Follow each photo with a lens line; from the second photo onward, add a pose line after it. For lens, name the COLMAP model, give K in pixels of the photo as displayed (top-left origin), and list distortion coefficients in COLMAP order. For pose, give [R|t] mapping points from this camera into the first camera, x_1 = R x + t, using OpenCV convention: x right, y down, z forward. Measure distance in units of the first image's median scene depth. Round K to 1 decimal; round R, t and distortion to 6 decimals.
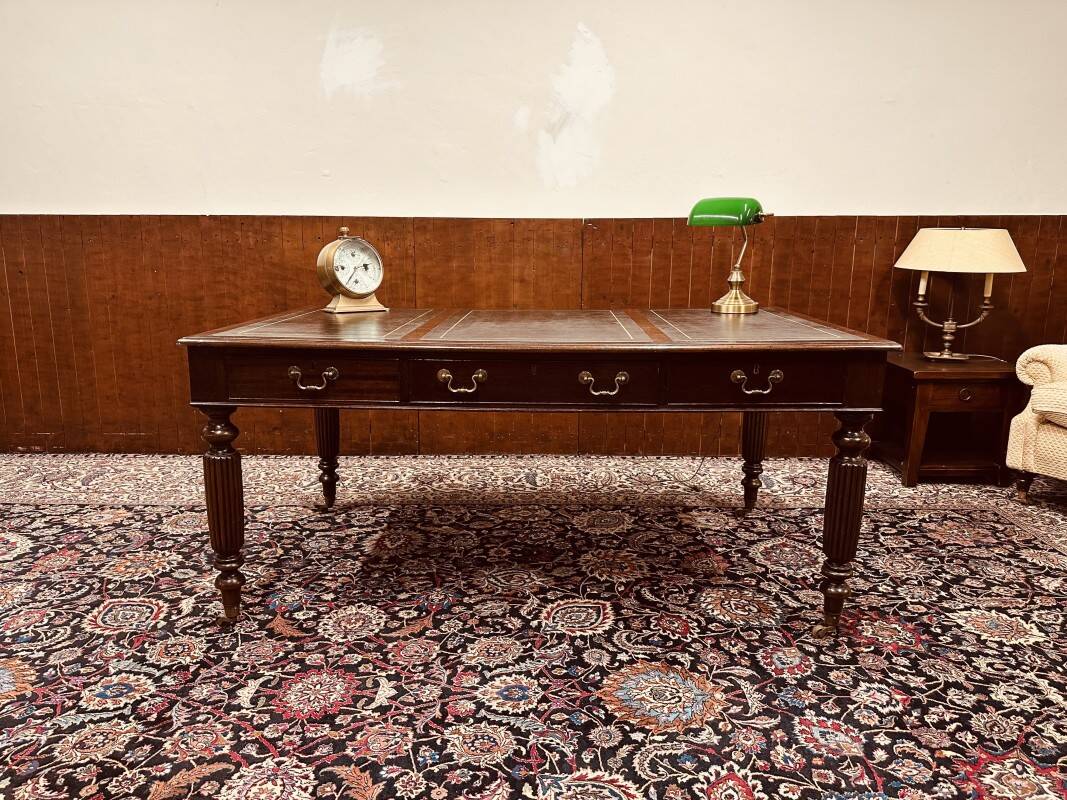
lens RADIAL K [[762.1, 0, 531.6], [0, 762.1, 399.8], [0, 0, 1]] dist [0.110106, -0.182238]
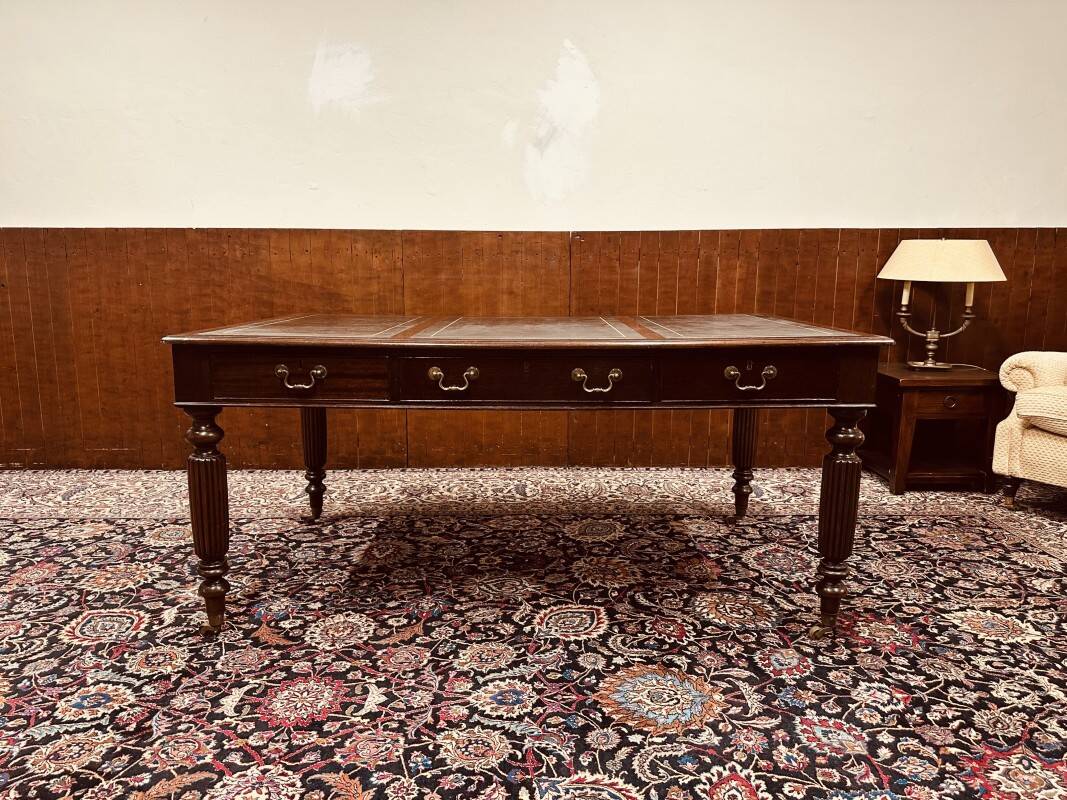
lens RADIAL K [[753.5, 0, 534.4], [0, 753.5, 400.2], [0, 0, 1]] dist [0.105331, -0.173813]
pose [[0.999713, -0.005642, 0.023296, -0.007459], [0.006449, 0.999376, -0.034714, 0.029696], [-0.023086, 0.034855, 0.999126, 0.020068]]
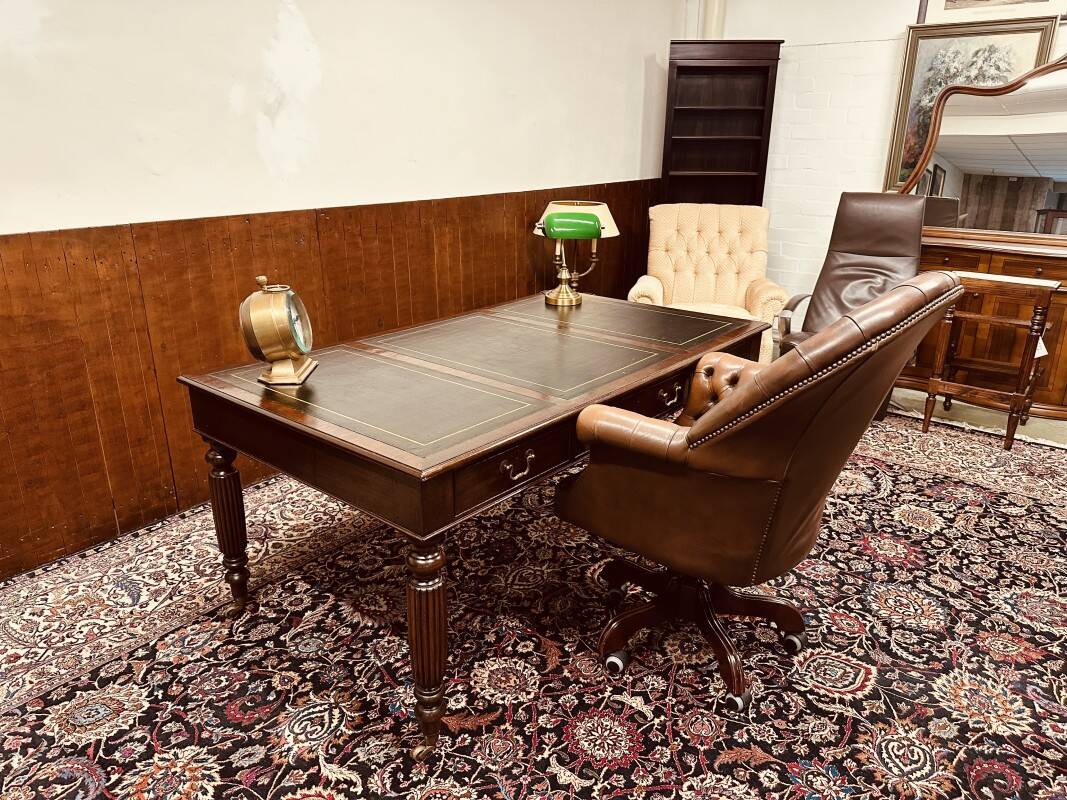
lens RADIAL K [[752.9, 0, 533.9], [0, 752.9, 405.2], [0, 0, 1]] dist [0.047522, -0.063229]
pose [[0.618831, -0.266527, 0.738926, -0.760323], [0.156707, 0.963658, 0.216349, -0.243520], [-0.769735, -0.018088, 0.638108, 0.301885]]
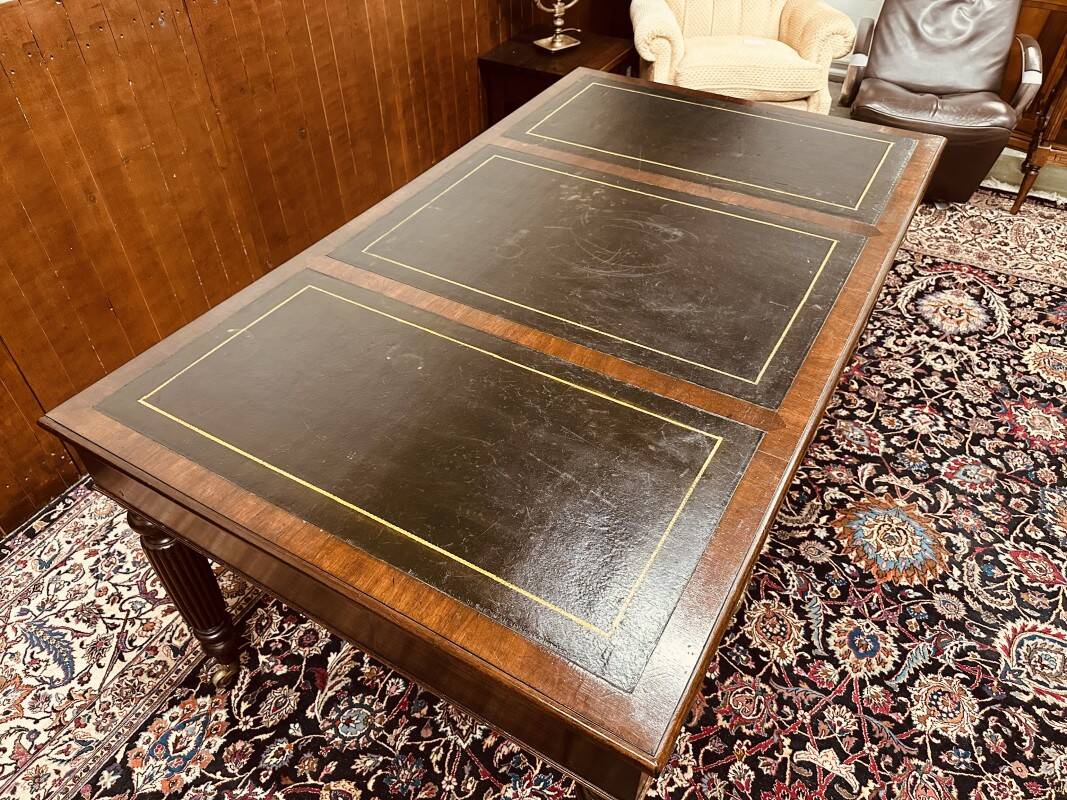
lens RADIAL K [[764.0, 0, 529.3], [0, 764.0, 404.0], [0, 0, 1]] dist [0.007291, -0.010343]
pose [[0.487289, -0.594198, 0.639904, -0.500482], [0.191204, 0.787613, 0.585754, -0.379045], [-0.852051, -0.163080, 0.497408, 0.698517]]
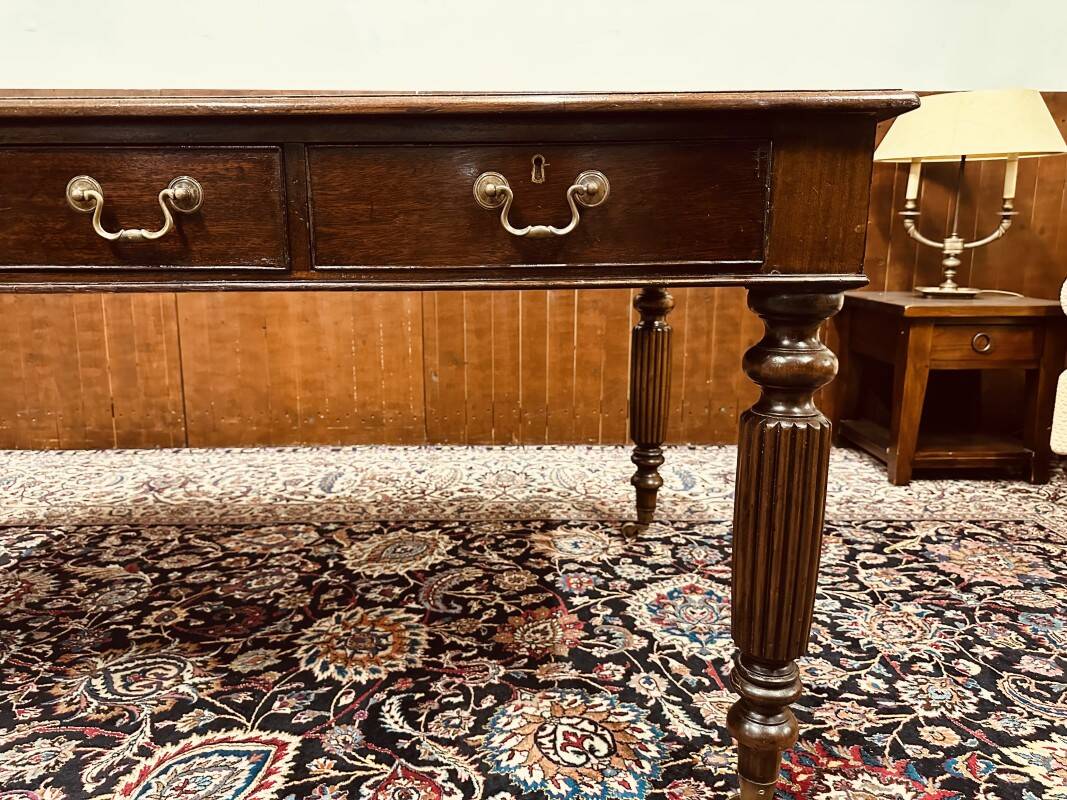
lens RADIAL K [[757.1, 0, 530.7], [0, 757.1, 393.3], [0, 0, 1]] dist [0.066411, -0.092096]
pose [[0.999543, -0.008110, 0.029107, 0.216316], [0.008597, 0.999824, -0.016661, 0.058720], [-0.028967, 0.016903, 0.999437, 0.493869]]
